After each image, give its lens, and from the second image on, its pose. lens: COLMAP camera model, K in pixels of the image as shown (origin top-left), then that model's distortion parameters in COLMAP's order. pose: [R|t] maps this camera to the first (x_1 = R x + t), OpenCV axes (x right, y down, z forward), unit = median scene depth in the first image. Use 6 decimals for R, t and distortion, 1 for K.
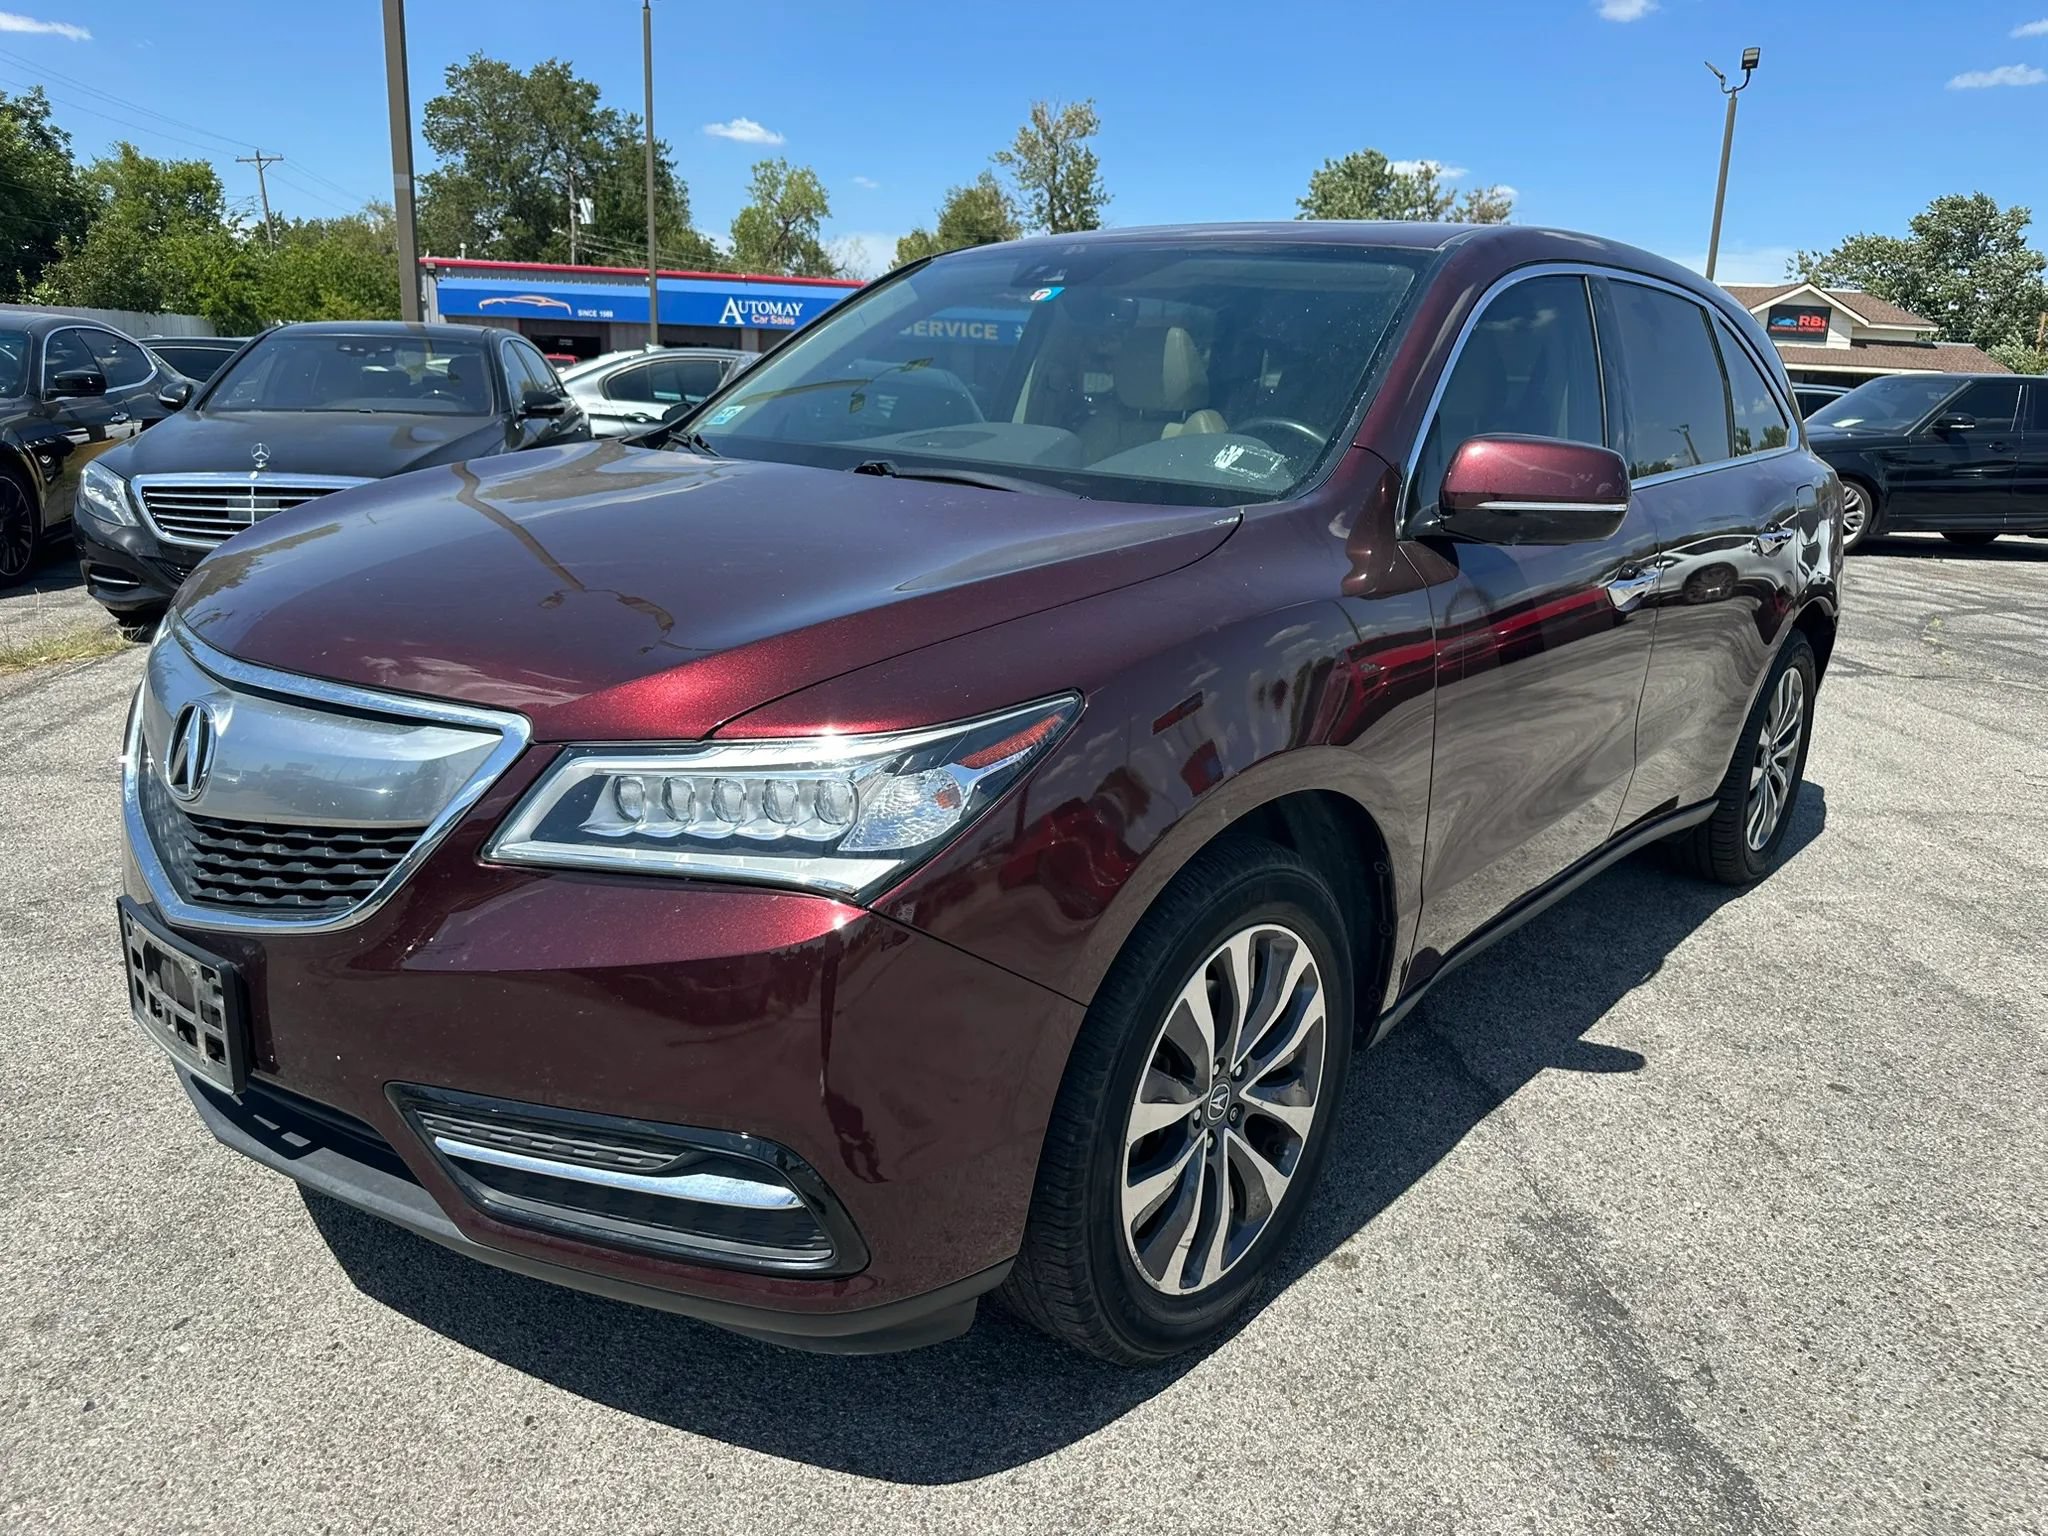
lens RADIAL K [[1477.7, 0, 1018.6], [0, 1477.7, 771.8], [0, 0, 1]] dist [0.017948, -0.026982]
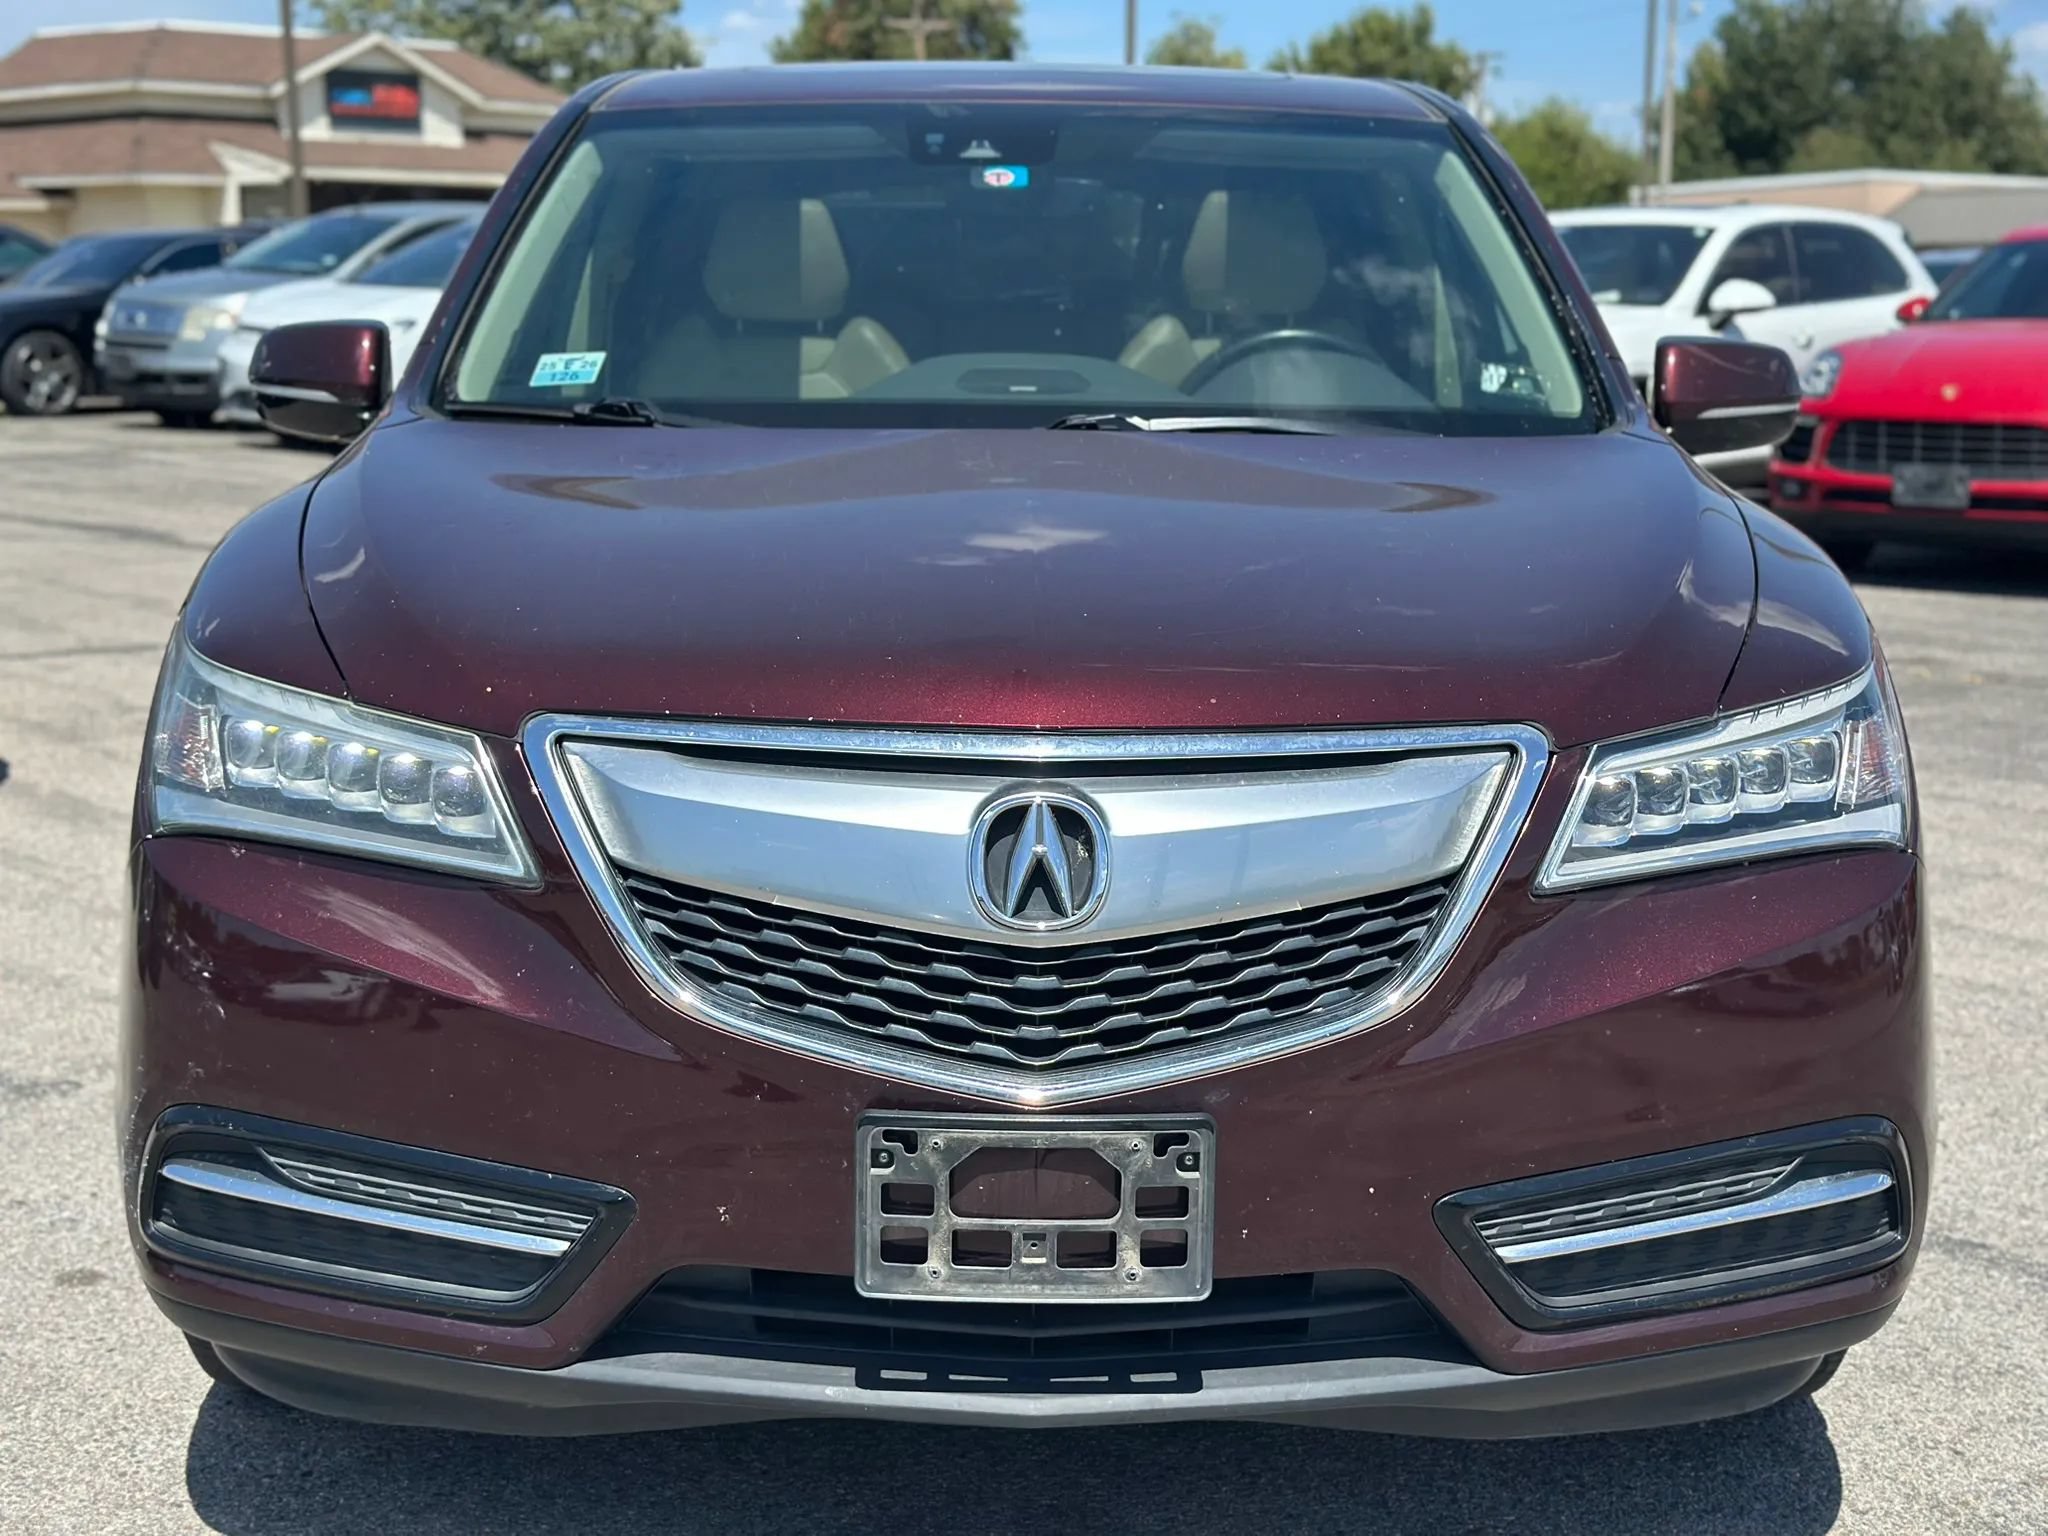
lens RADIAL K [[2905.3, 0, 1024.0], [0, 2905.3, 768.0], [0, 0, 1]] dist [0.093746, 0.014781]
pose [[0.752716, -0.149857, 0.641062, -0.060037], [0.192844, 0.981225, 0.002943, -0.002699], [-0.629467, 0.121409, 0.767483, -0.004245]]
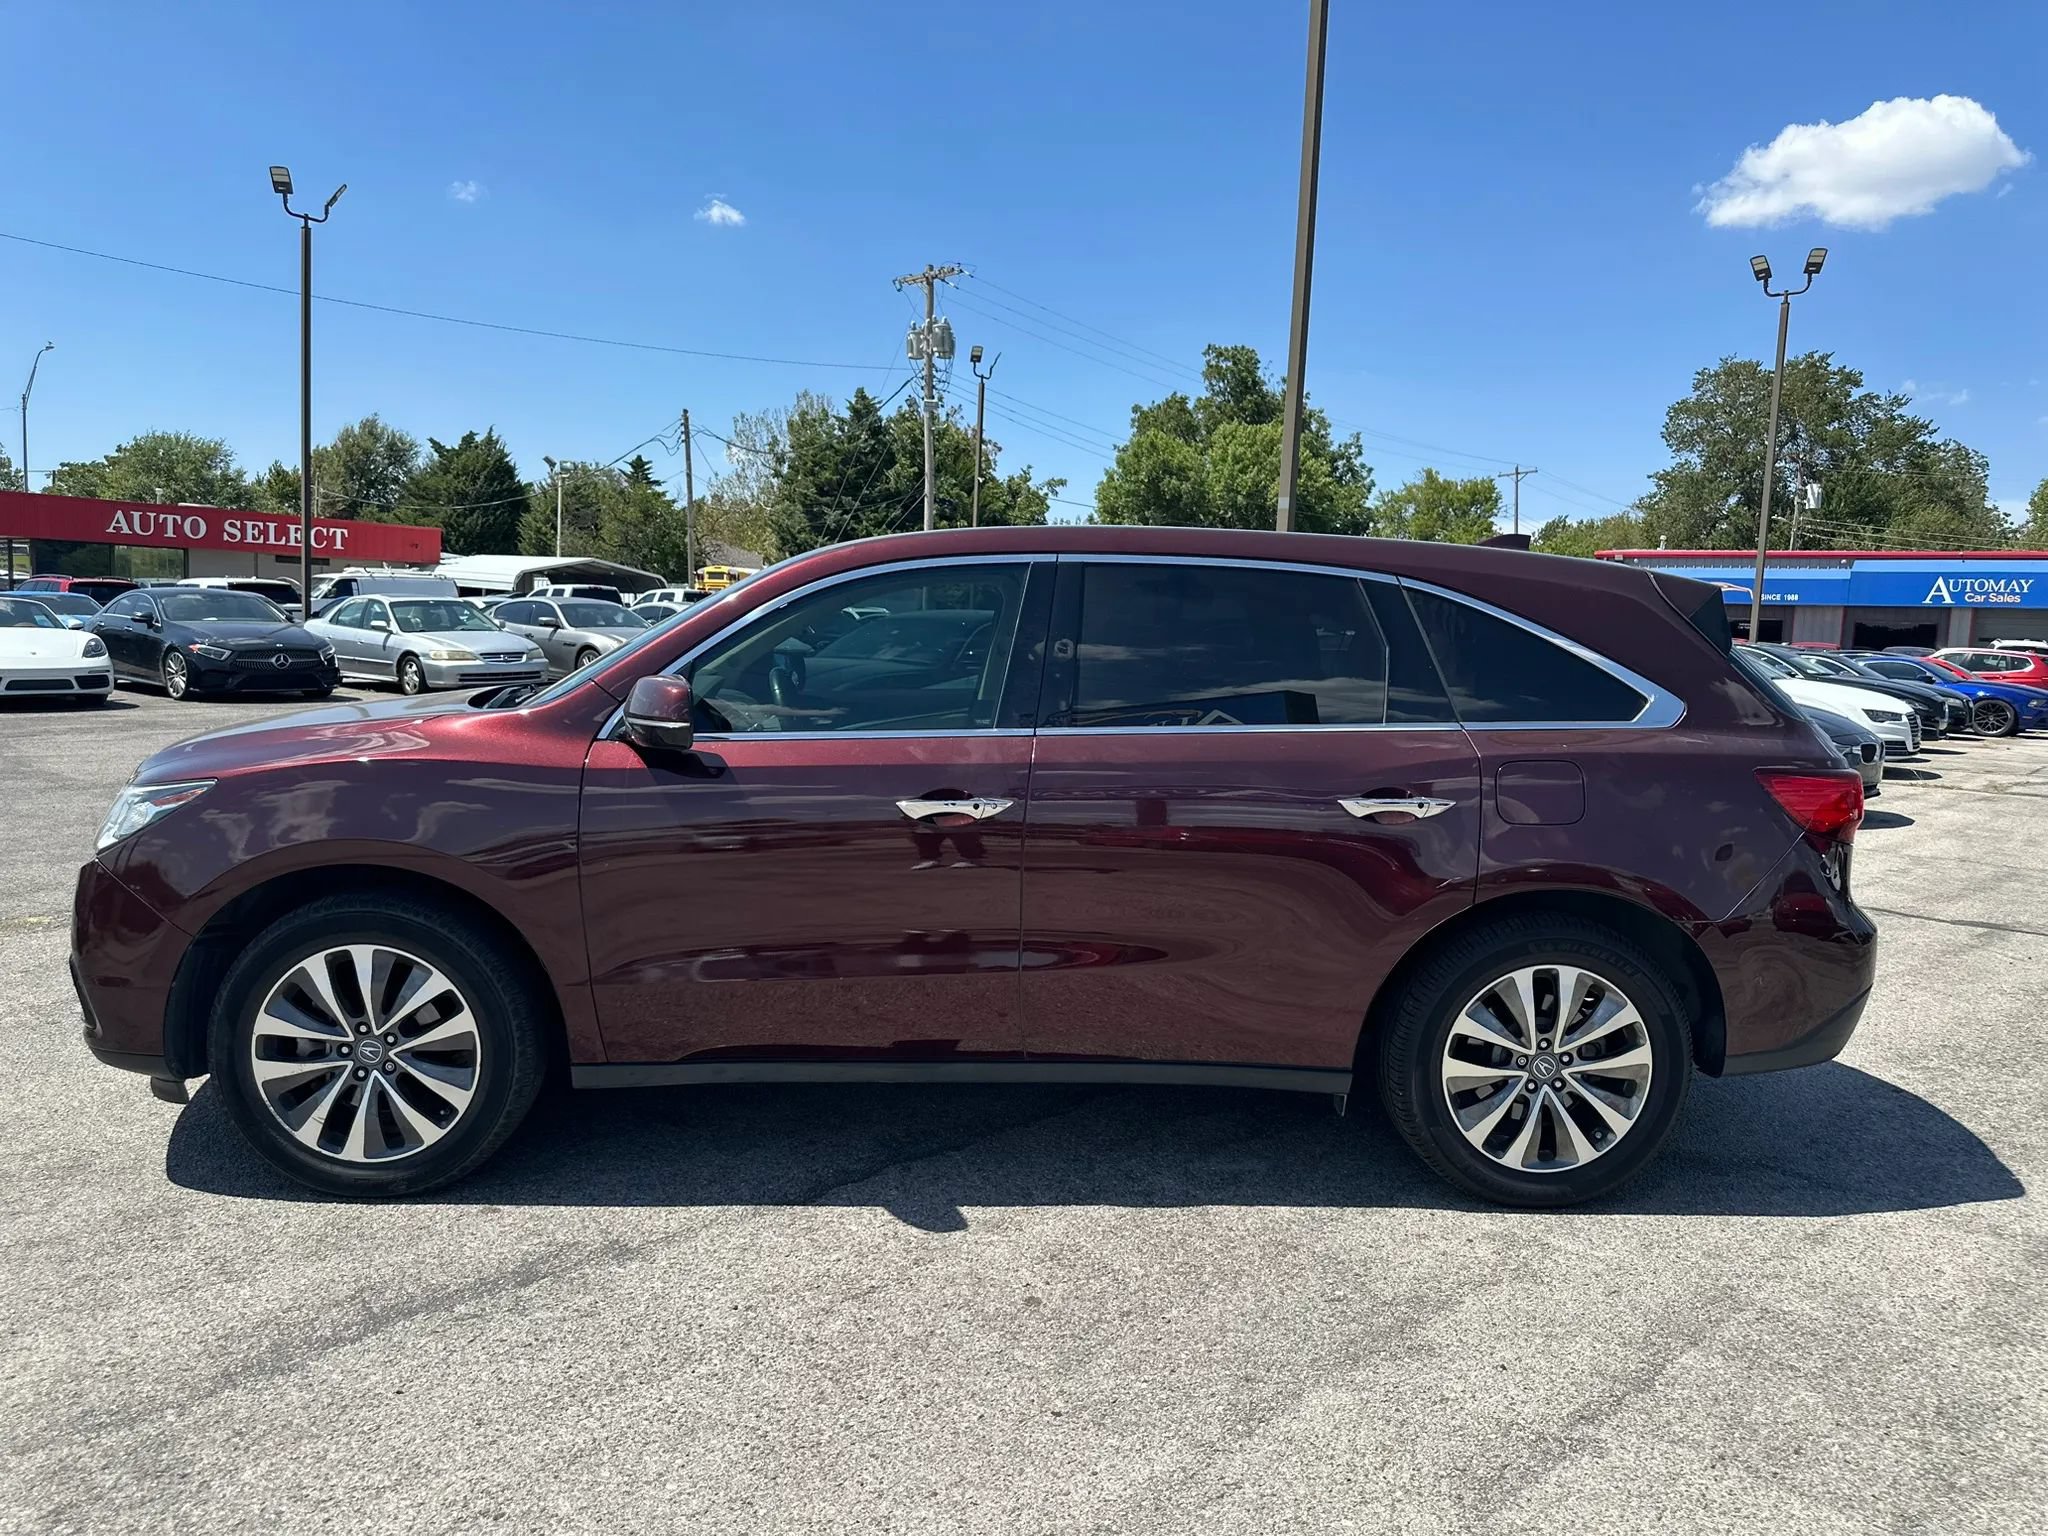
lens RADIAL K [[1467.9, 0, 1030.4], [0, 1467.9, 773.7], [0, 0, 1]] dist [0.027260, -0.038047]
pose [[0.687107, 0.063196, -0.723803, 0.085374], [-0.194254, 0.975923, -0.099196, -0.003032], [0.700107, 0.208760, 0.682839, 0.014259]]
